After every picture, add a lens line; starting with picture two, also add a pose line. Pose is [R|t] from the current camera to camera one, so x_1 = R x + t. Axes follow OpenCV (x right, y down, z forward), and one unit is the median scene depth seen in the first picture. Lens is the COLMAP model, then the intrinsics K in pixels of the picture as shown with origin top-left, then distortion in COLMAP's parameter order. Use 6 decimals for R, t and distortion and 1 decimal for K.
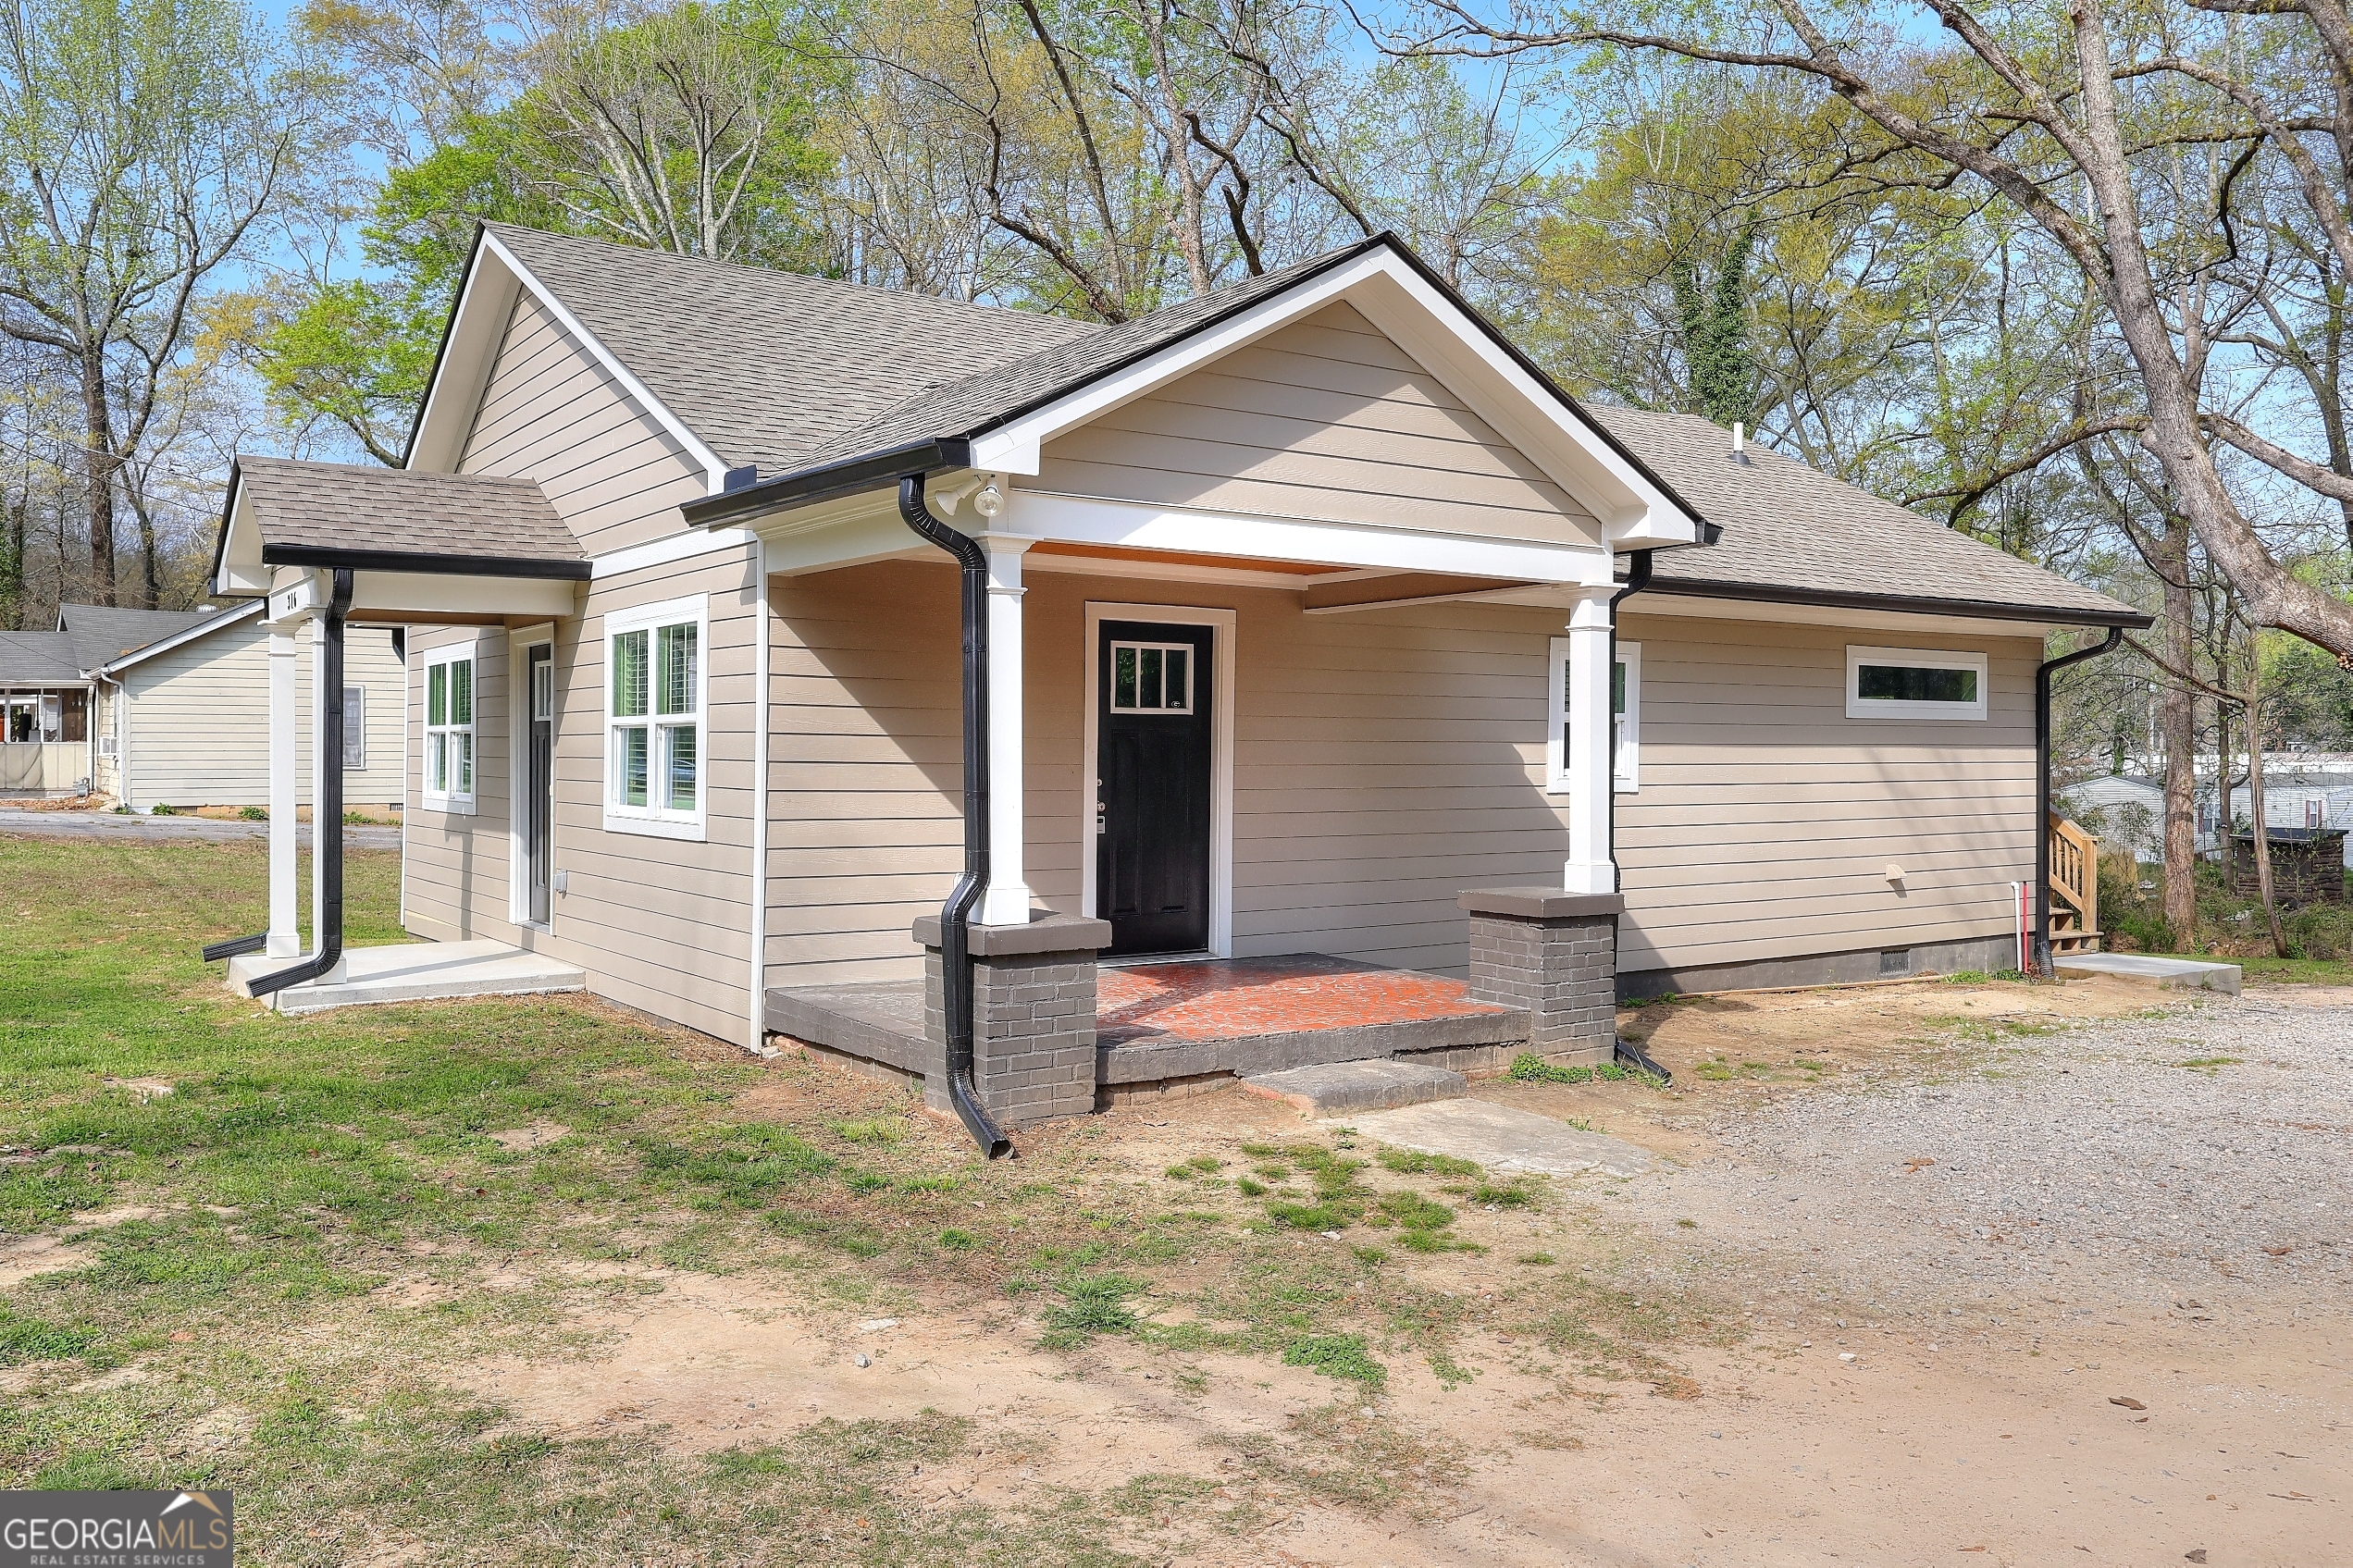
lens RADIAL K [[1842.2, 0, 1176.5], [0, 1842.2, 784.0], [0, 0, 1]] dist [-0.002570, -0.000452]
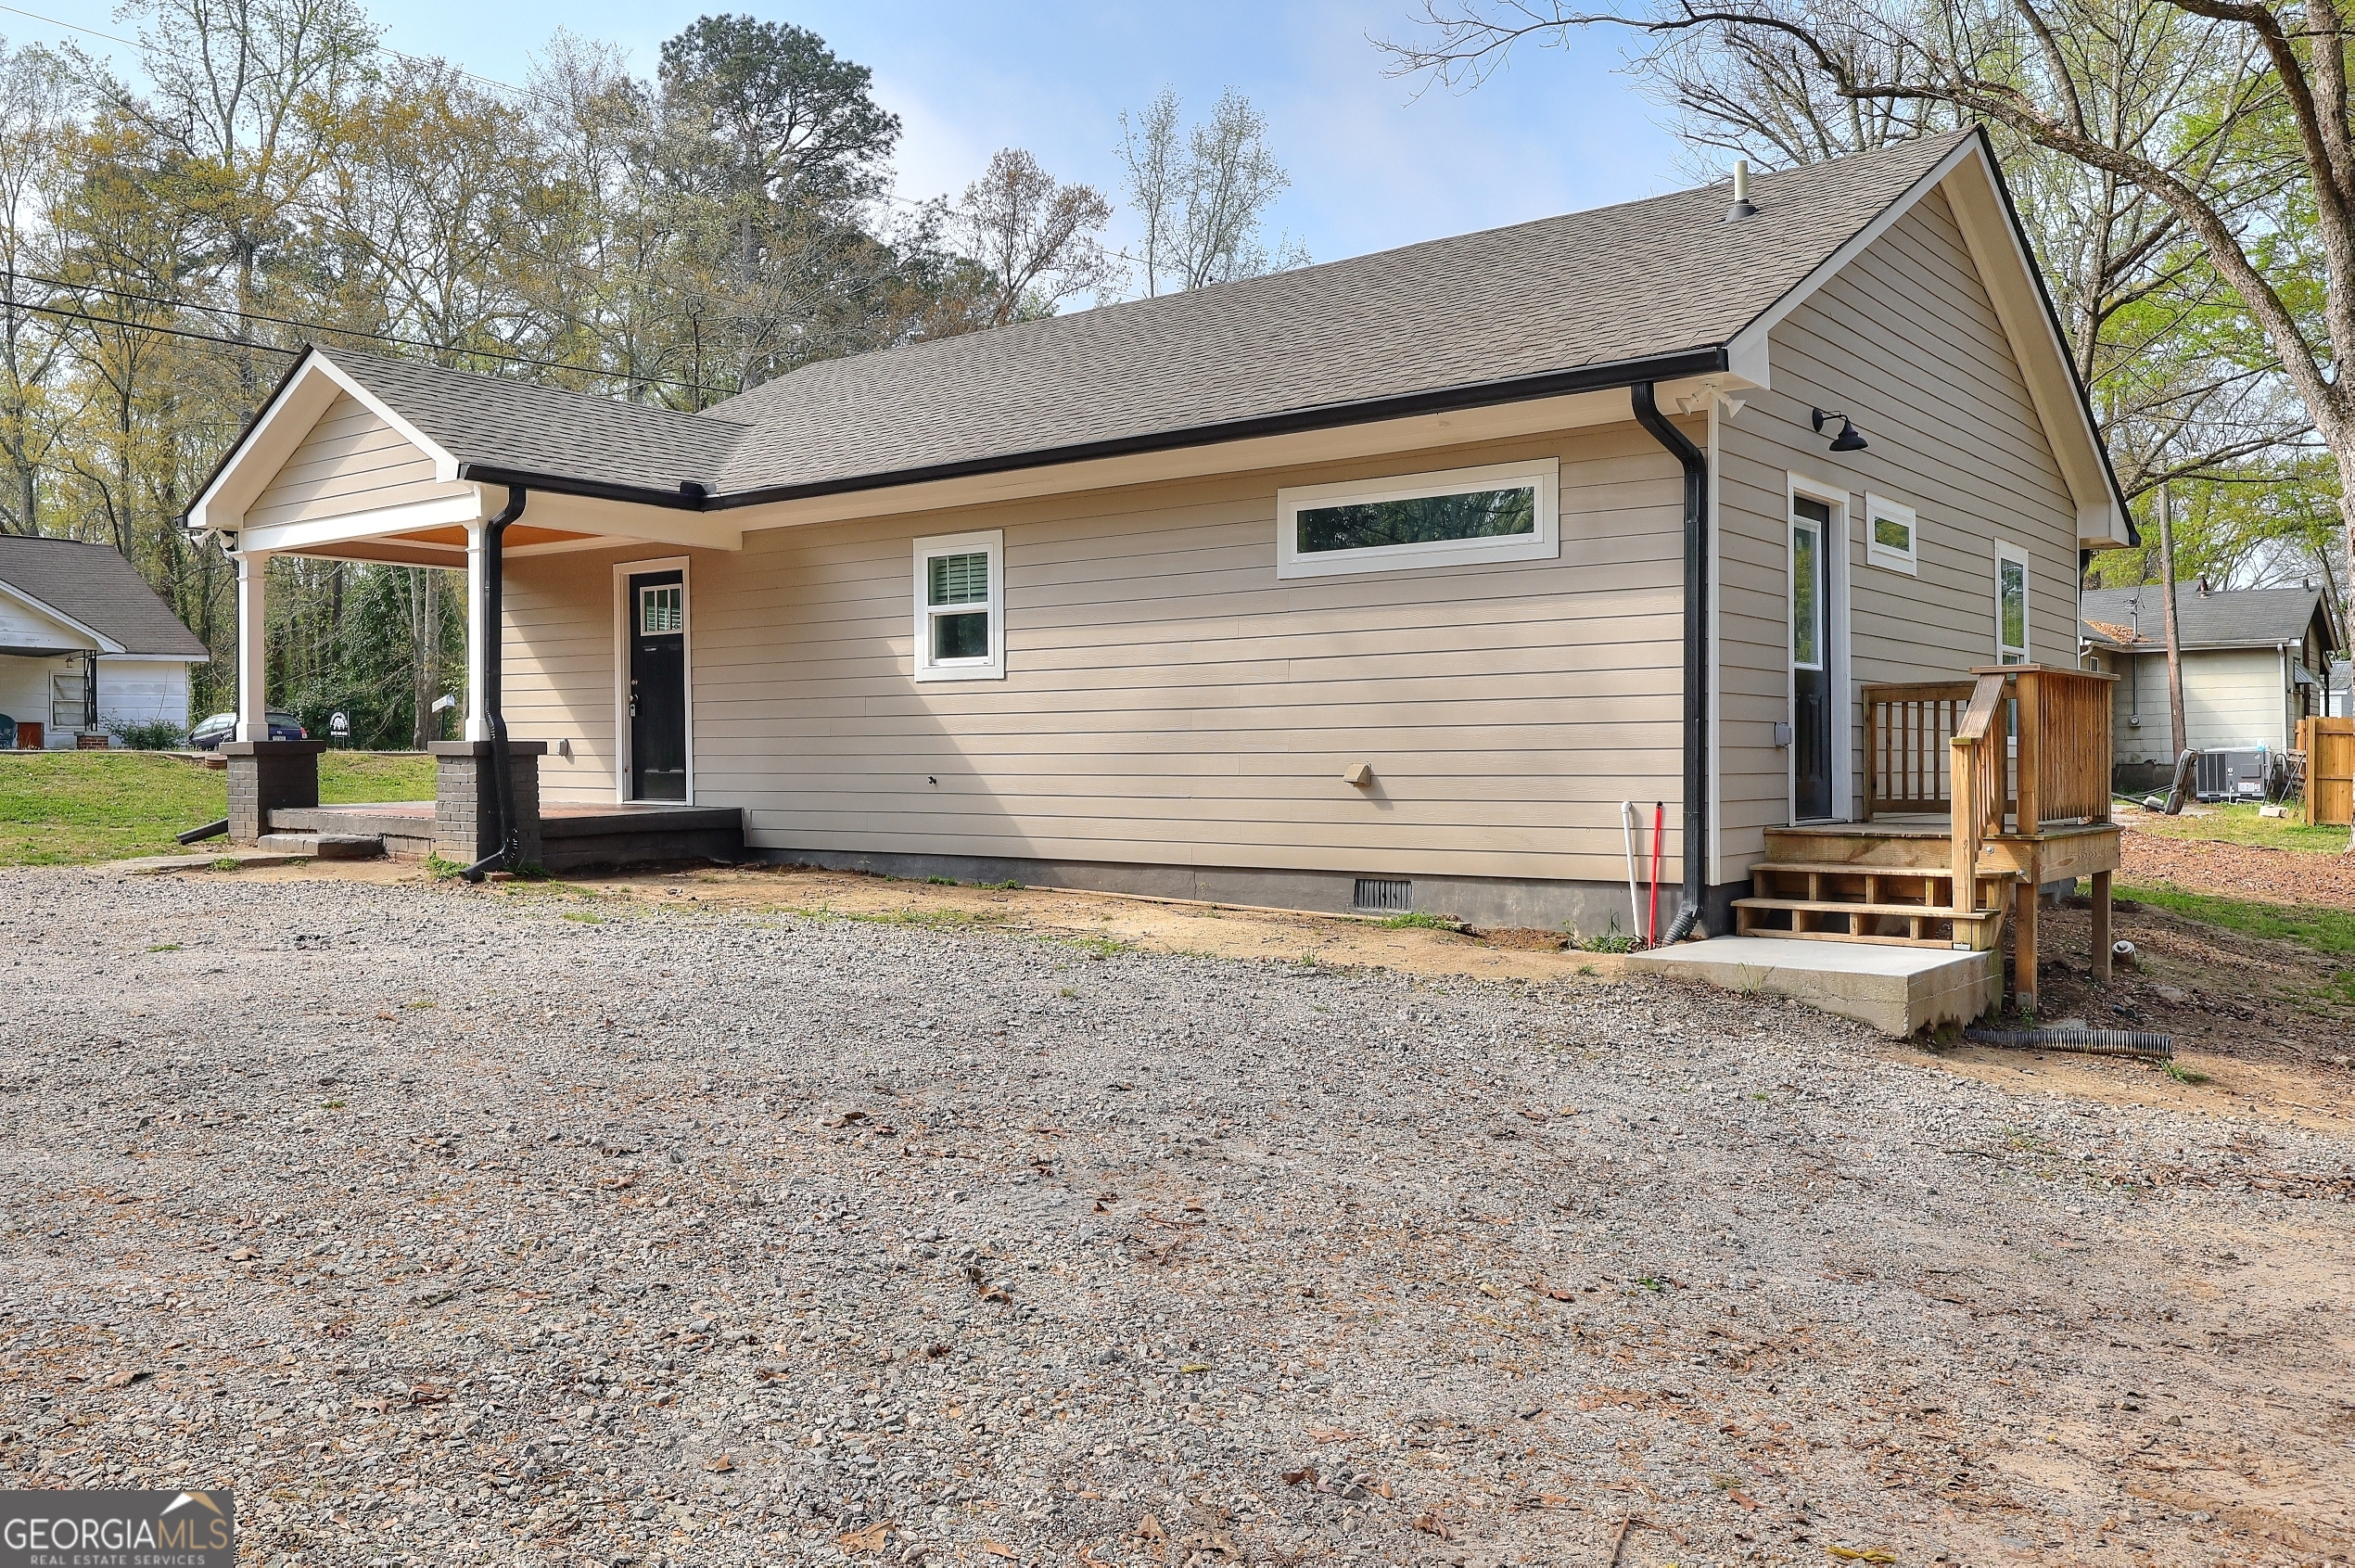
lens RADIAL K [[1844.1, 0, 1177.5], [0, 1844.1, 784.0], [0, 0, 1]] dist [-0.002570, -0.000452]
pose [[0.291654, 0.019153, -0.956332, 1.098400], [-0.002723, 0.999812, 0.019194, 0.037301], [0.956520, -0.002993, 0.291651, 0.705531]]
